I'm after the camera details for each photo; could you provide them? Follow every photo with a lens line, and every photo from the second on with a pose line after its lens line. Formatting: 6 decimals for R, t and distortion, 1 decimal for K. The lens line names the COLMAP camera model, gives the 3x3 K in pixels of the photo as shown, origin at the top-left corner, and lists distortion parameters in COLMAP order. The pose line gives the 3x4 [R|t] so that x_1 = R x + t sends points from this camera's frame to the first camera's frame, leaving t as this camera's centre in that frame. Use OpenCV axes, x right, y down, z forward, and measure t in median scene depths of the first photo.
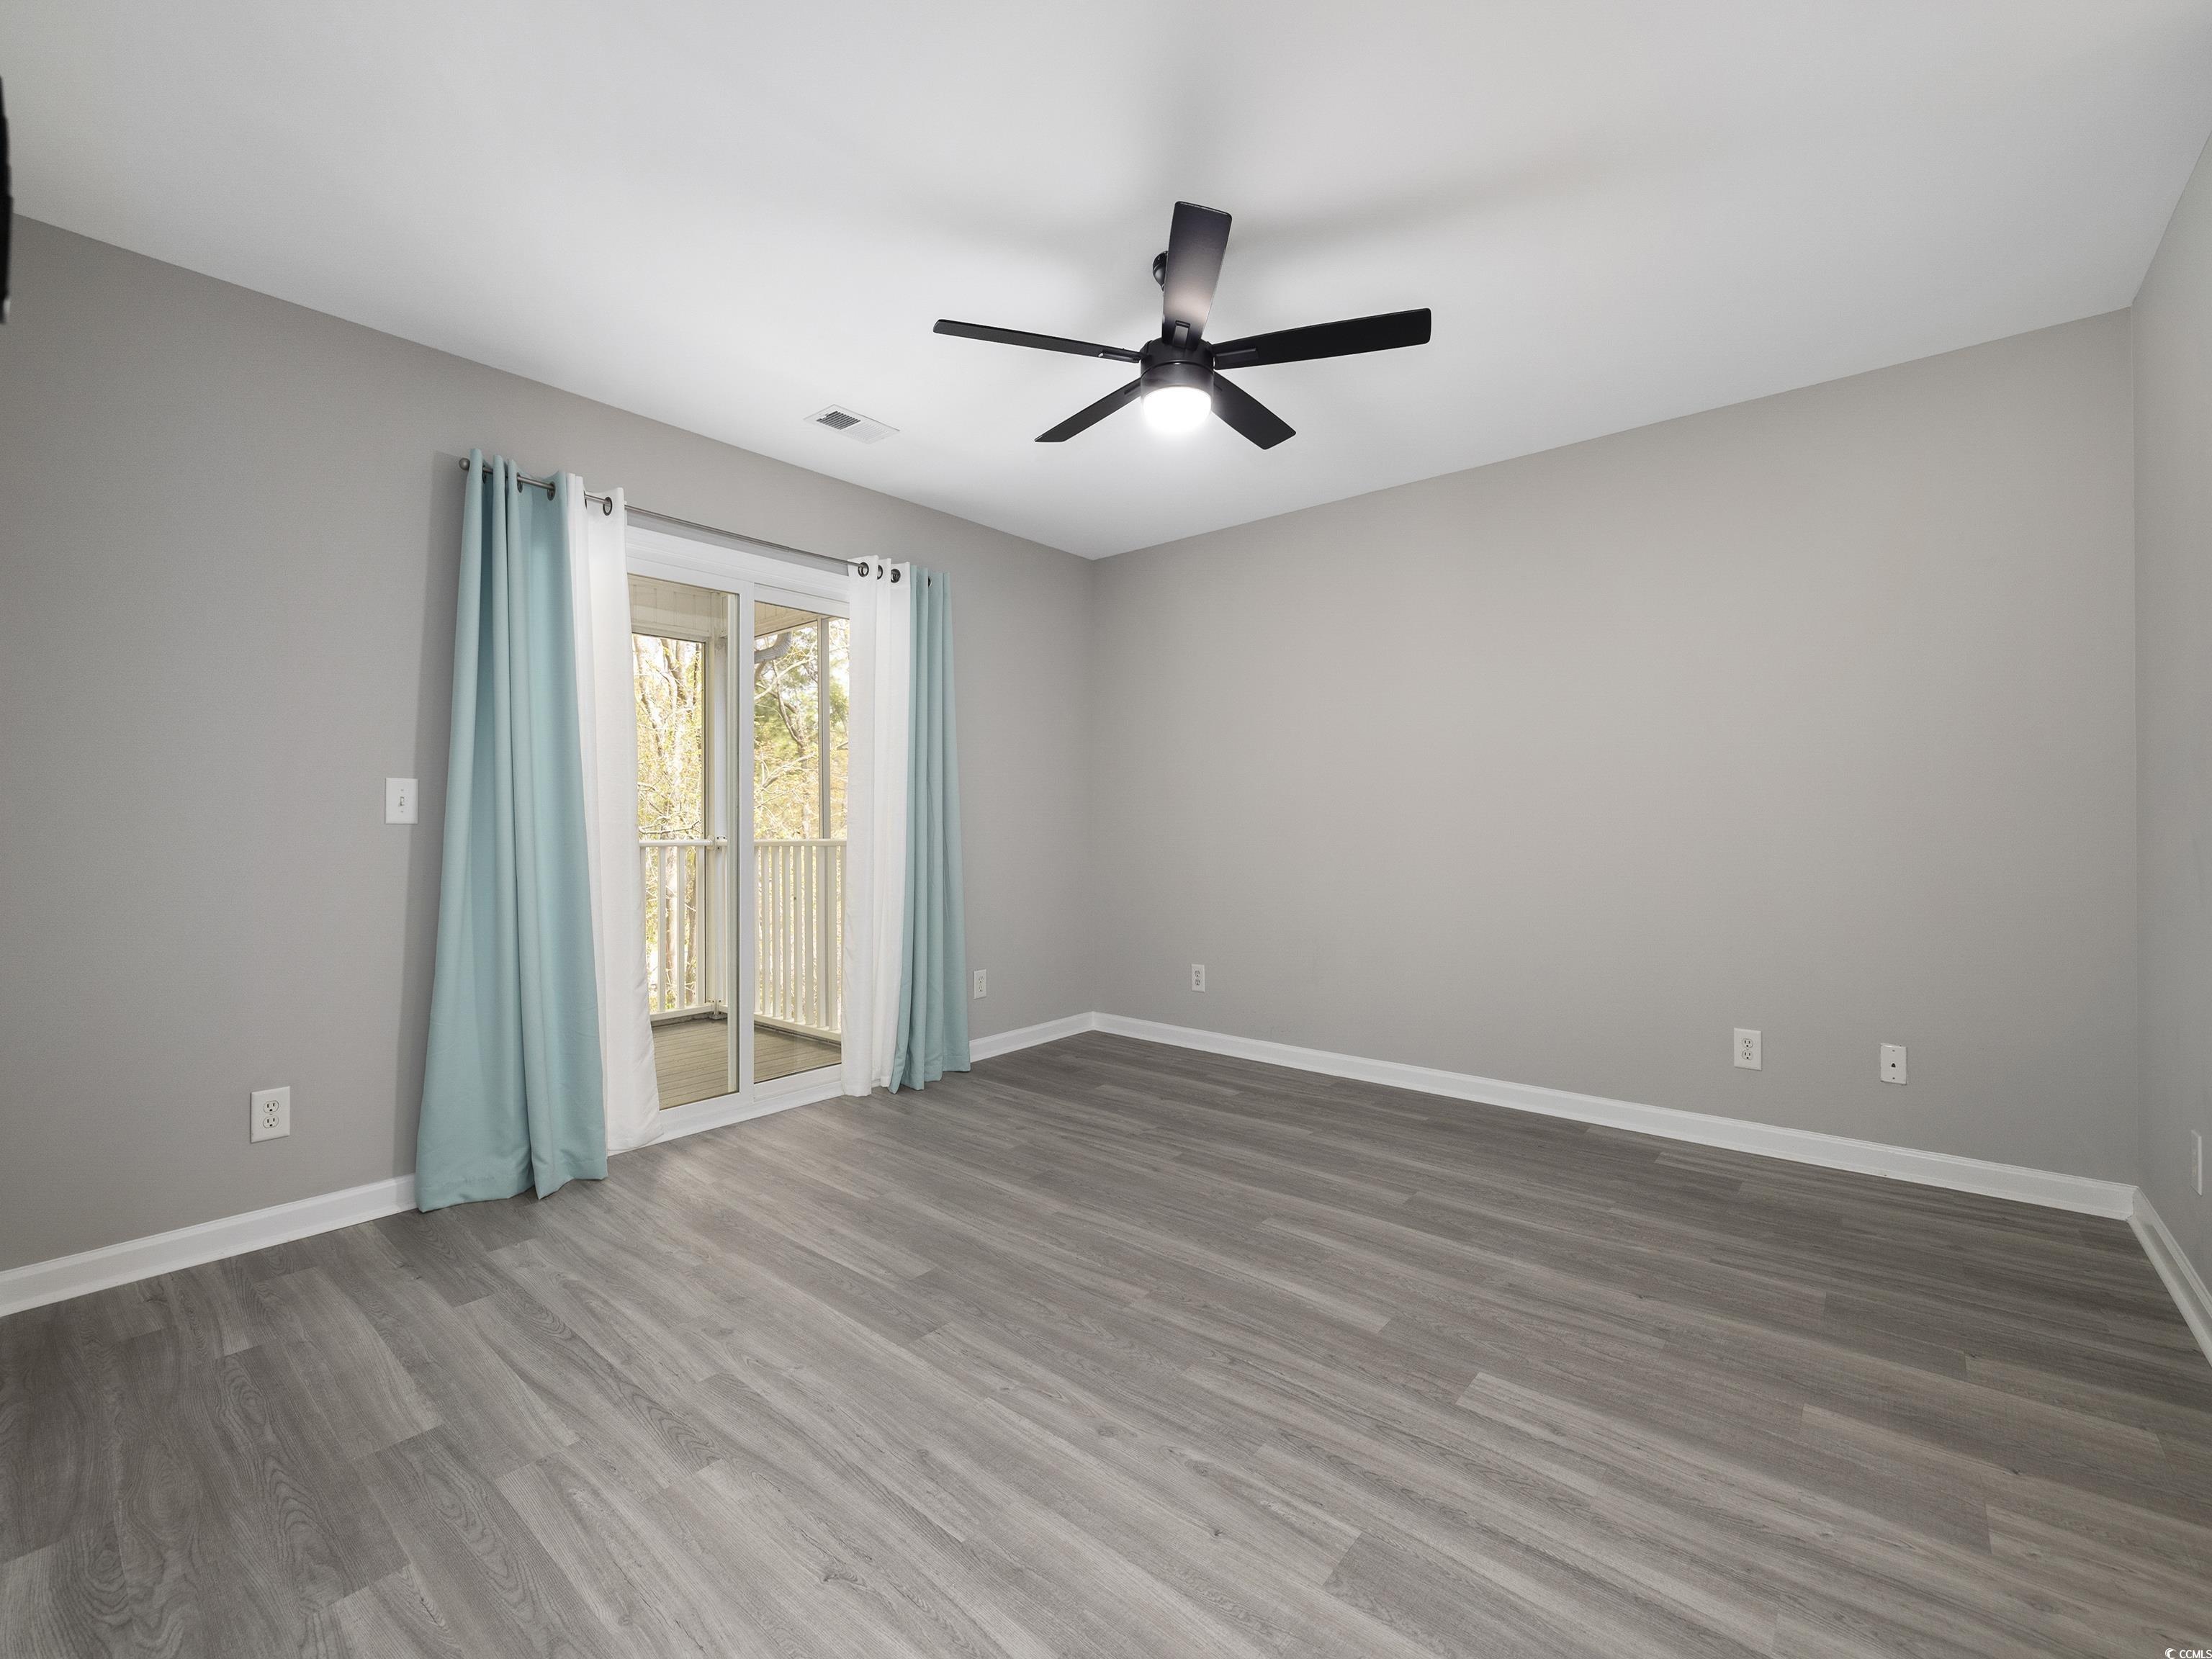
lens RADIAL K [[932.5, 0, 1116.9], [0, 932.5, 823.7], [0, 0, 1]] dist [0.001864, -0.000246]
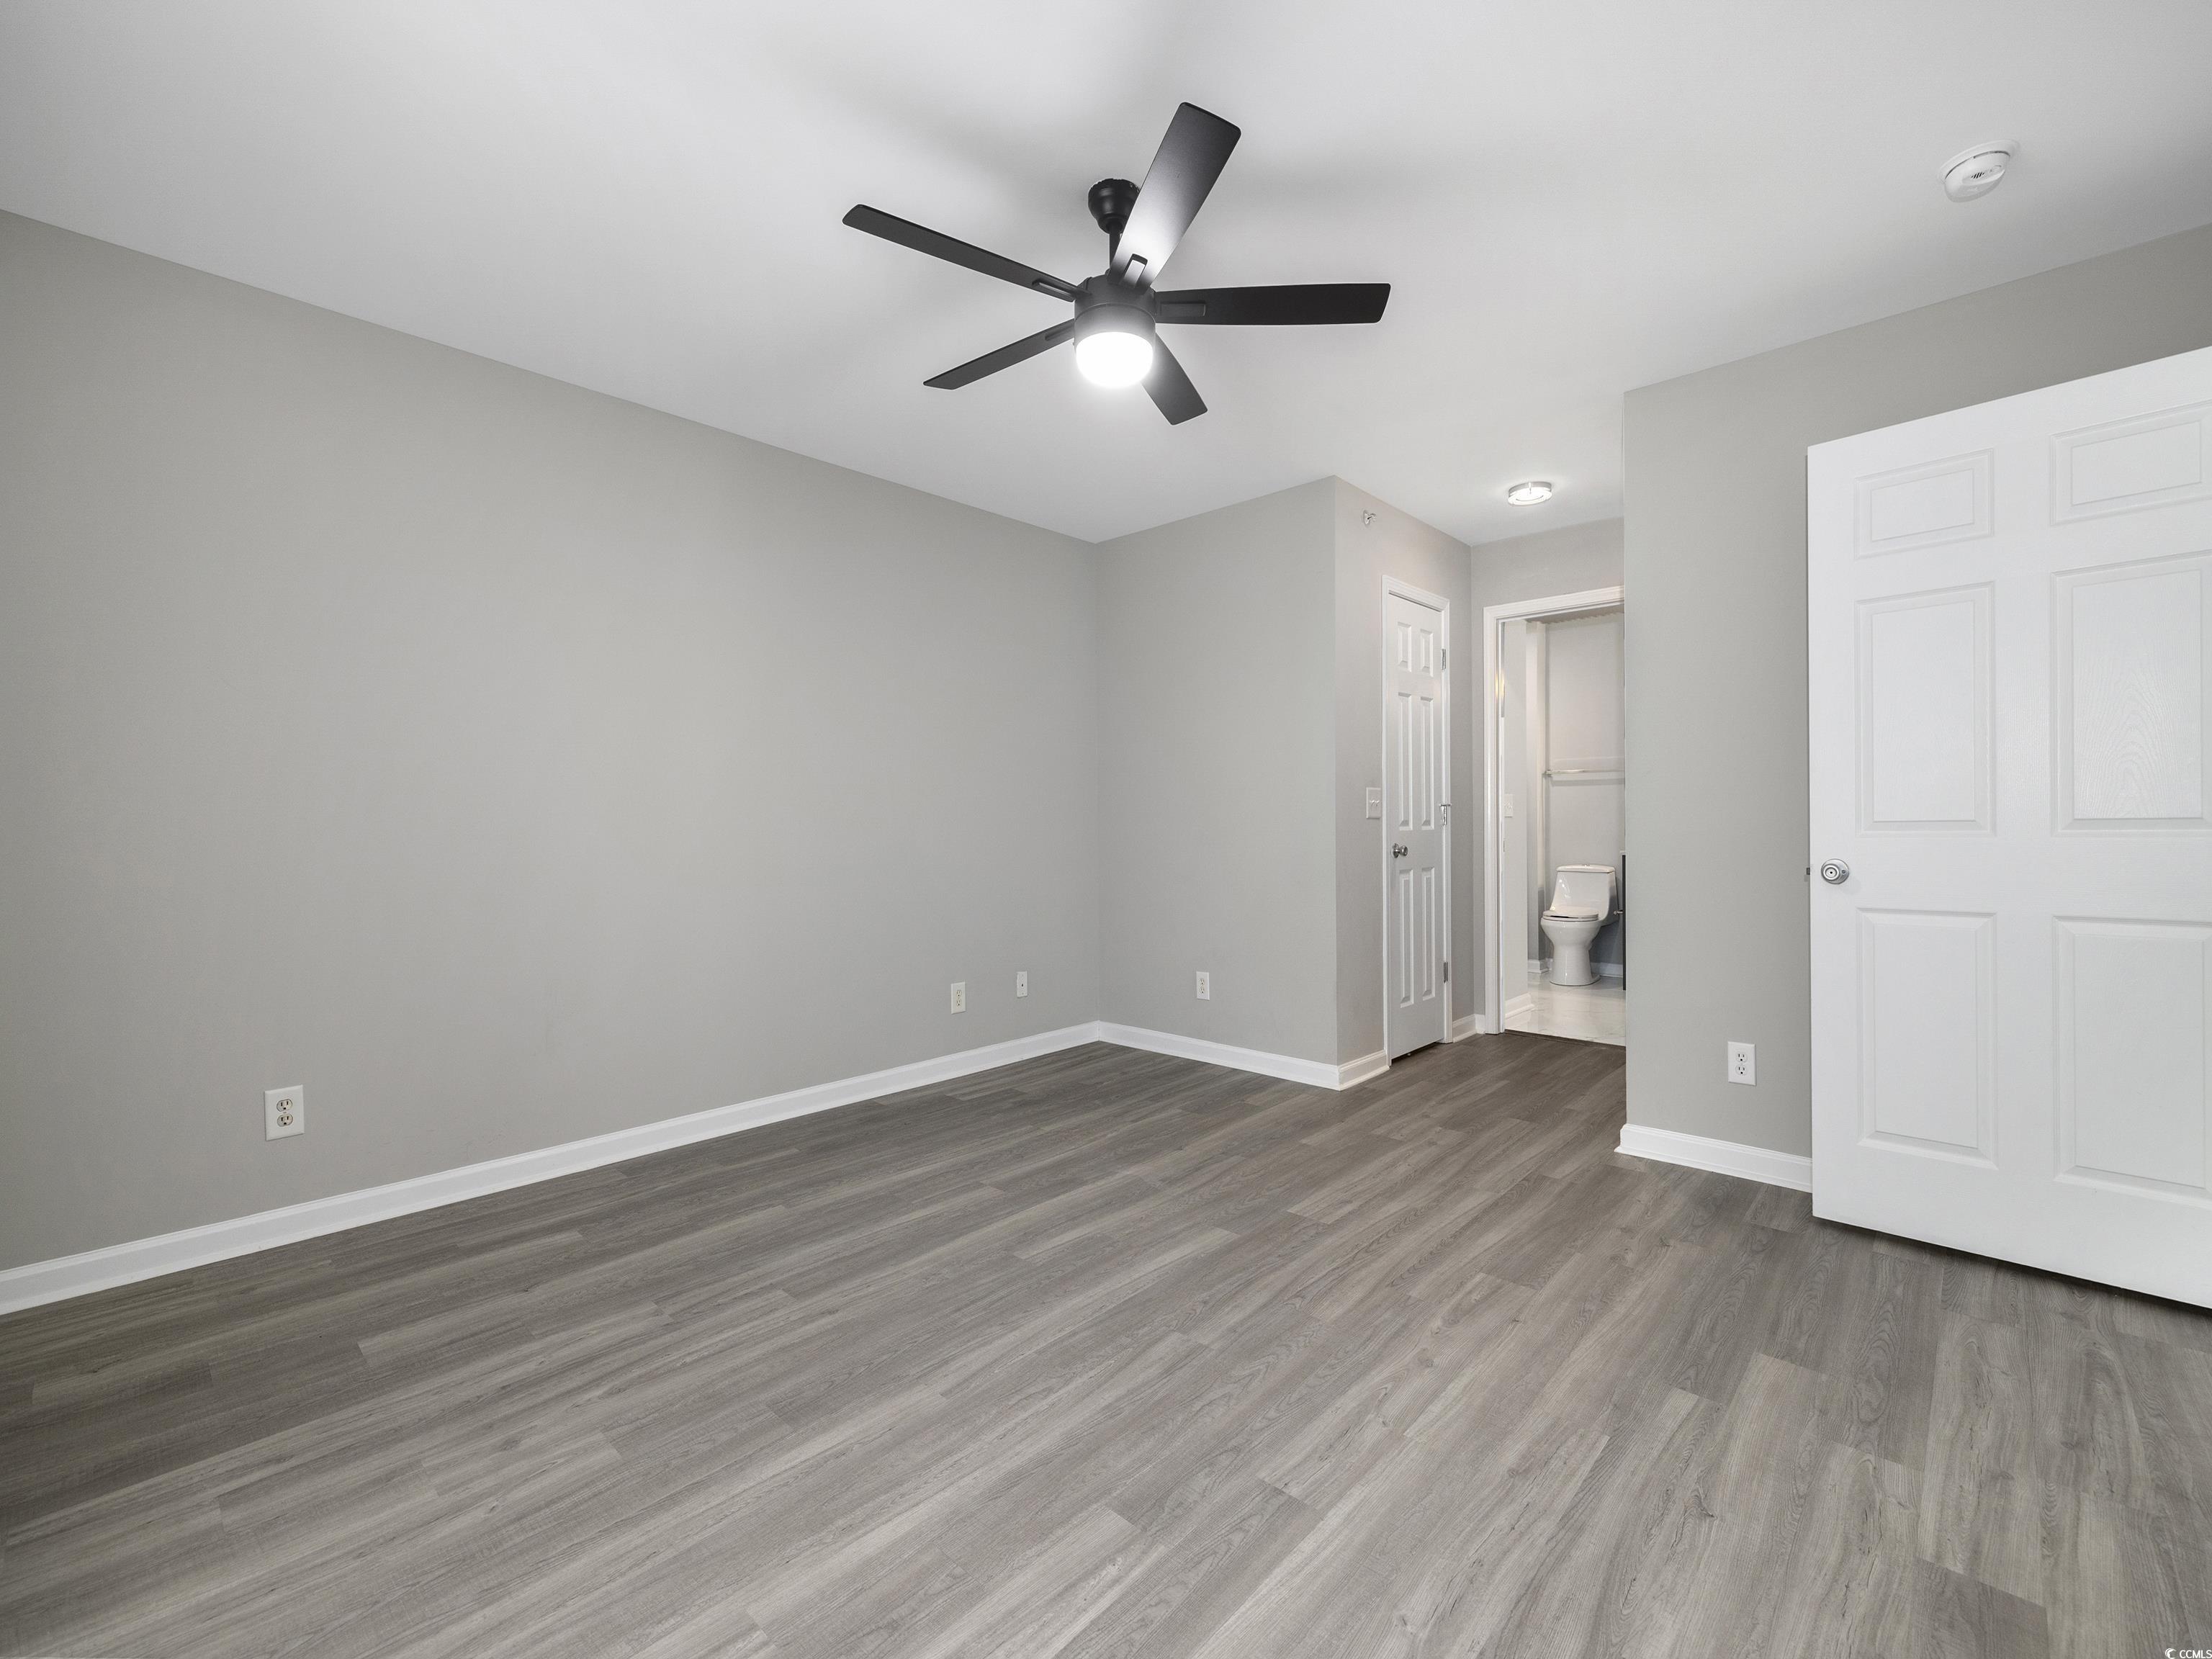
lens RADIAL K [[932.5, 0, 1116.4], [0, 932.5, 831.9], [0, 0, 1]] dist [0.001864, -0.000246]
pose [[0.059252, -0.004888, 0.998231, -0.798065], [0.006388, 0.999969, 0.004517, 0.005167], [-0.998223, 0.006109, 0.059281, 0.905039]]
